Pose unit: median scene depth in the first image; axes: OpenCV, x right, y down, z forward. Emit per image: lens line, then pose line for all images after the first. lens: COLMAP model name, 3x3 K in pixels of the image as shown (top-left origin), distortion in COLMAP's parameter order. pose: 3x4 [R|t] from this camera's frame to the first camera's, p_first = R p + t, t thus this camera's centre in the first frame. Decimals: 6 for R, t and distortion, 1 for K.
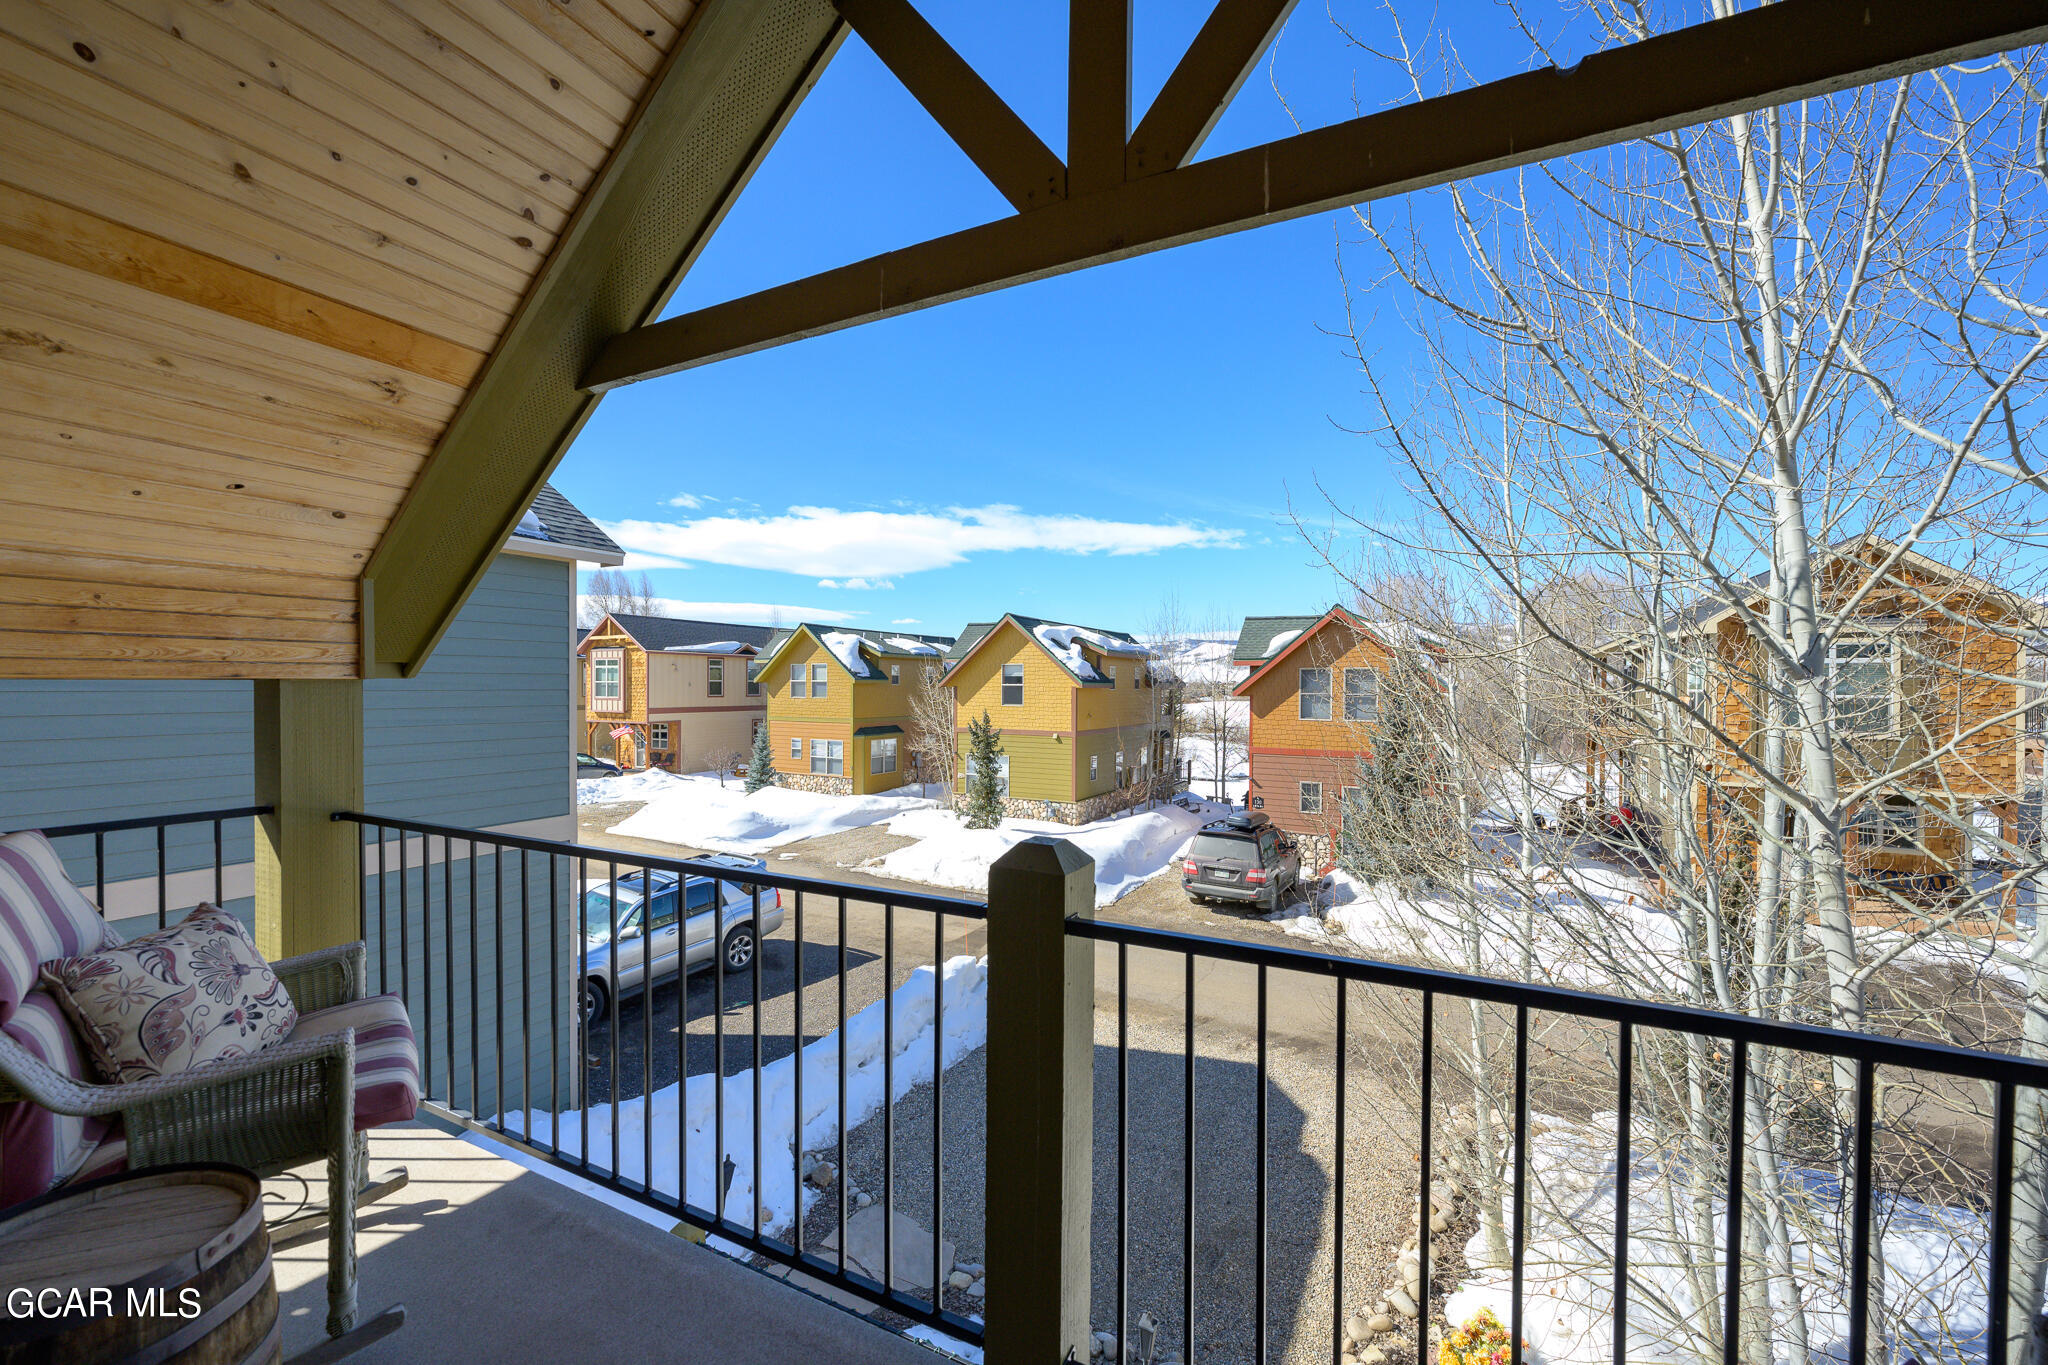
lens RADIAL K [[818.4, 0, 1018.8], [0, 818.4, 687.8], [0, 0, 1]] dist [0.001919, 0.000129]
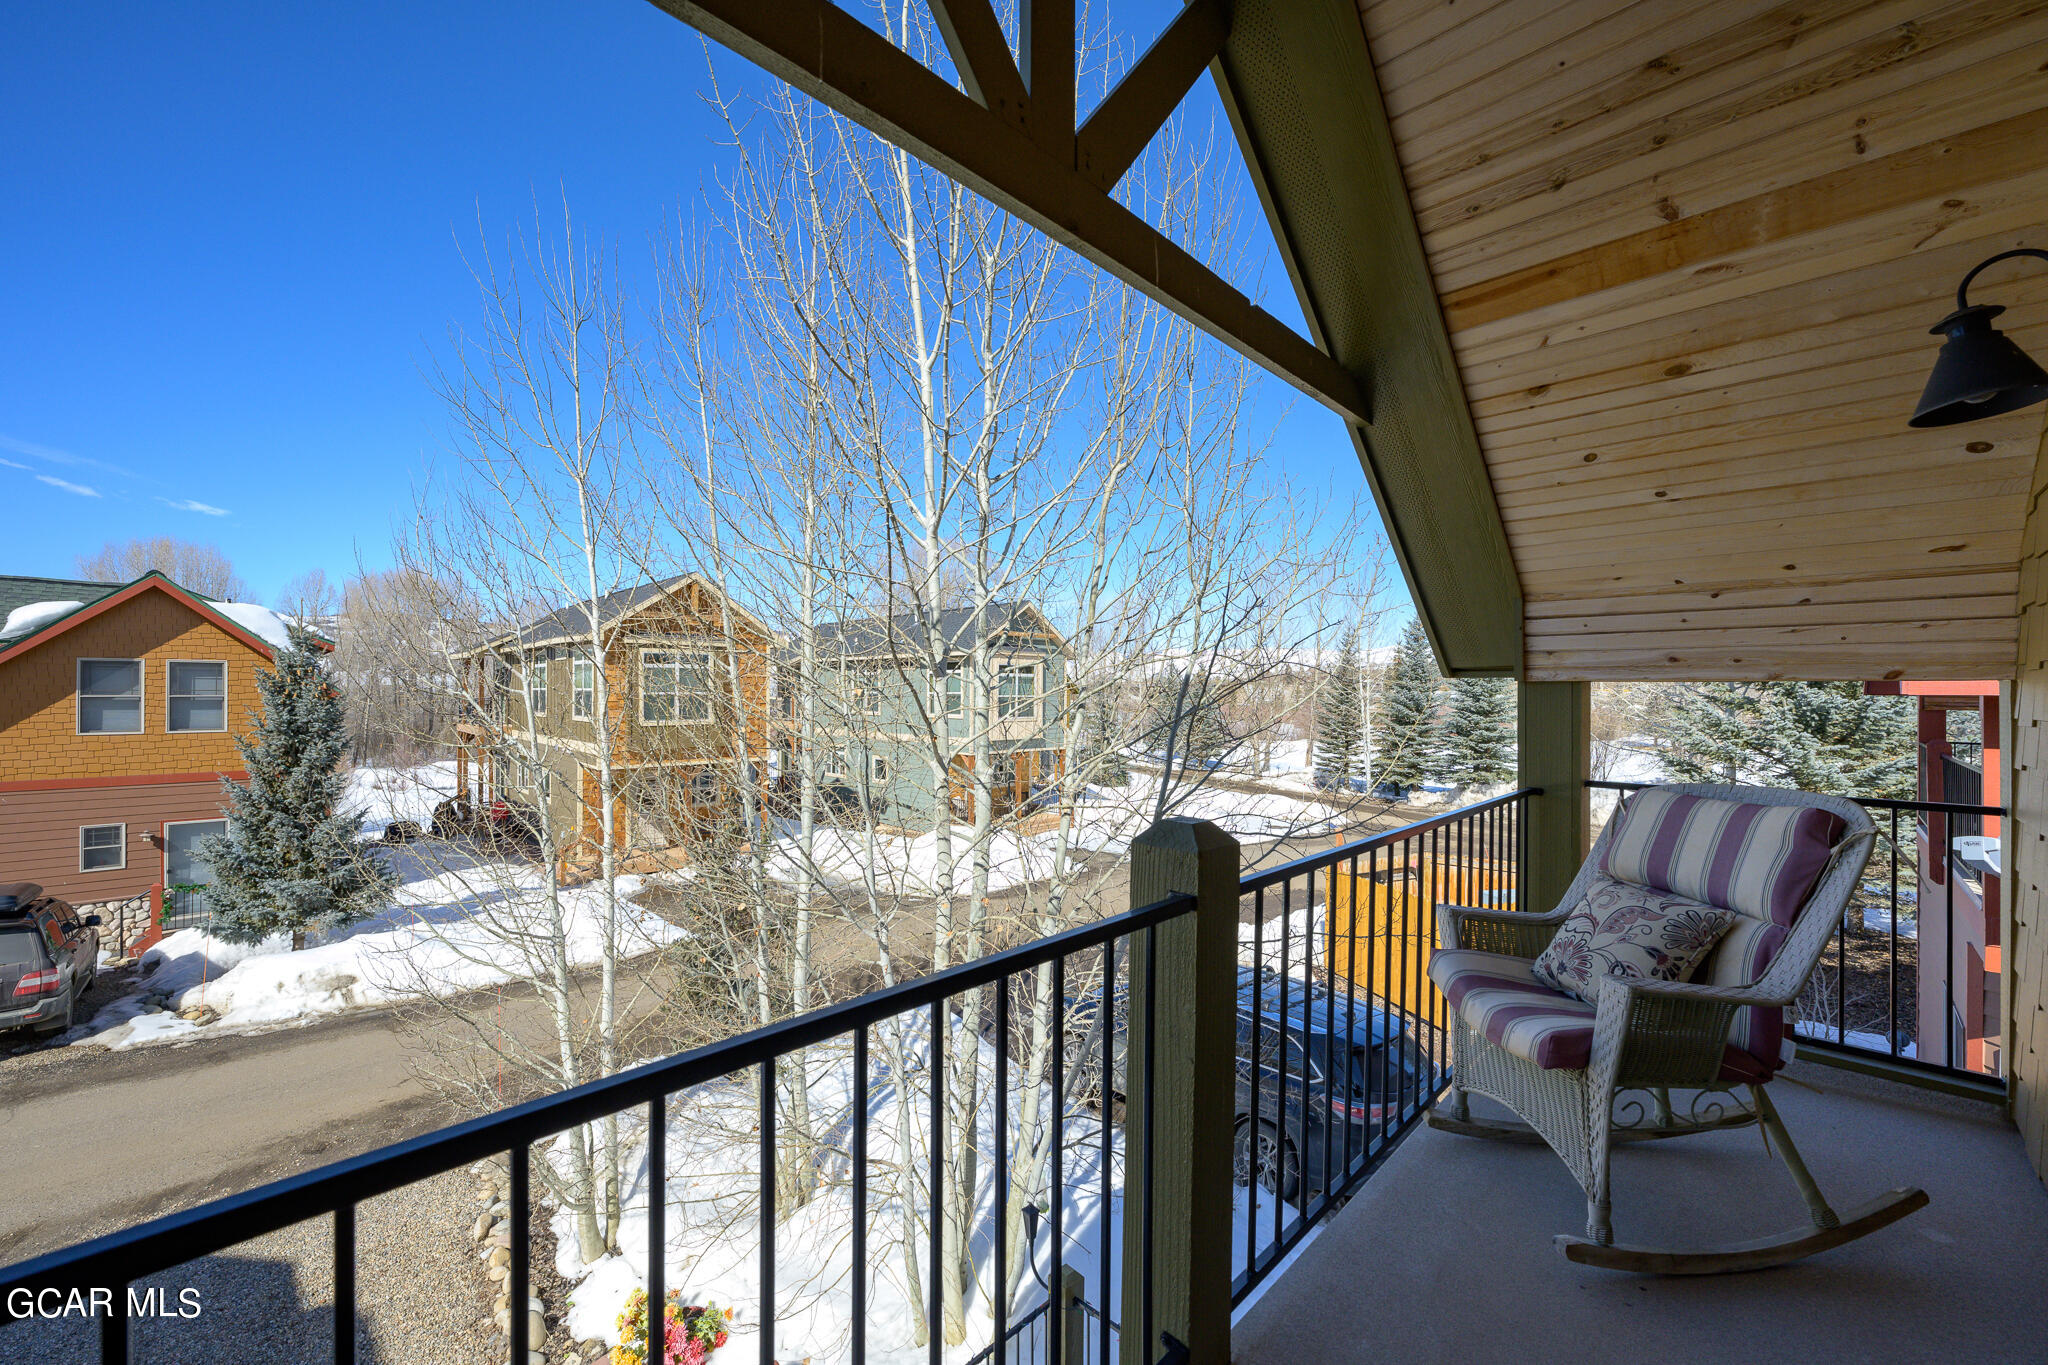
lens RADIAL K [[818.4, 0, 1018.8], [0, 818.4, 687.8], [0, 0, 1]] dist [0.001919, 0.000129]
pose [[0.304541, -0.002727, 0.952495, -0.086369], [0.002908, 0.999994, 0.001933, 0.001351], [-0.952495, 0.002181, 0.304547, 0.077365]]
